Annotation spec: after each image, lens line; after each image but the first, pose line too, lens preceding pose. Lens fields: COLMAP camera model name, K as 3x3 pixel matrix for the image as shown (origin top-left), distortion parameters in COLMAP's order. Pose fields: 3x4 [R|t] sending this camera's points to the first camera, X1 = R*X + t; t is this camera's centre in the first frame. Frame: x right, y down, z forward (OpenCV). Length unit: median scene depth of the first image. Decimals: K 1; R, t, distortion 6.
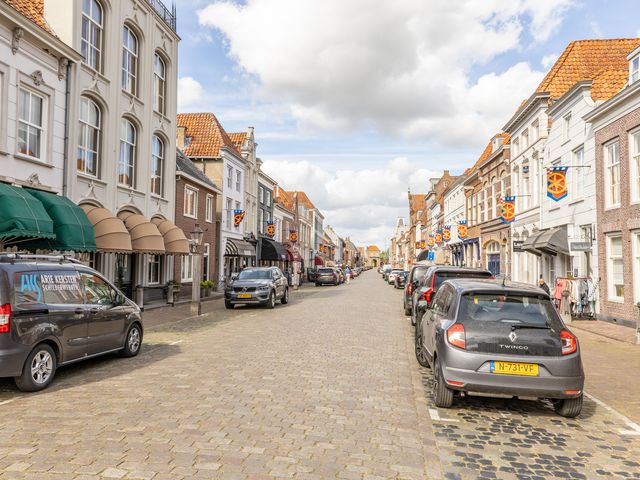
lens RADIAL K [[498.1, 0, 320.0], [0, 498.1, 240.0], [0, 0, 1]] dist [-0.000598, 0.002980]
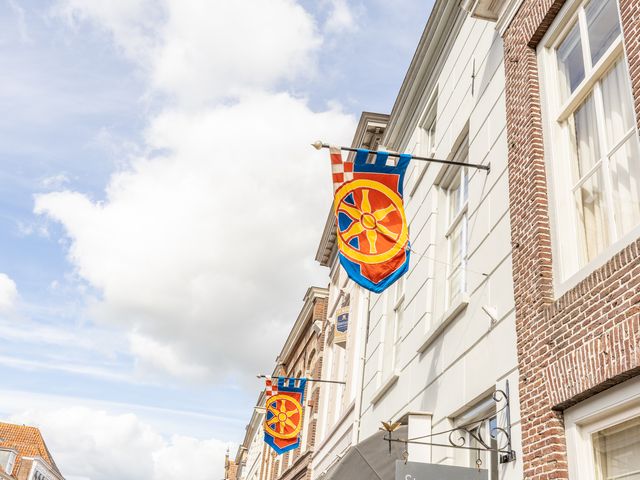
lens RADIAL K [[689.2, 0, 320.0], [0, 689.2, 240.0], [0, 0, 1]] dist [0.002252, 0.001693]
pose [[0.964242, 0.195063, 0.179408, 0.391576], [-0.103144, 0.899792, -0.423952, 0.043821], [-0.244128, 0.390288, 0.887737, 0.704969]]
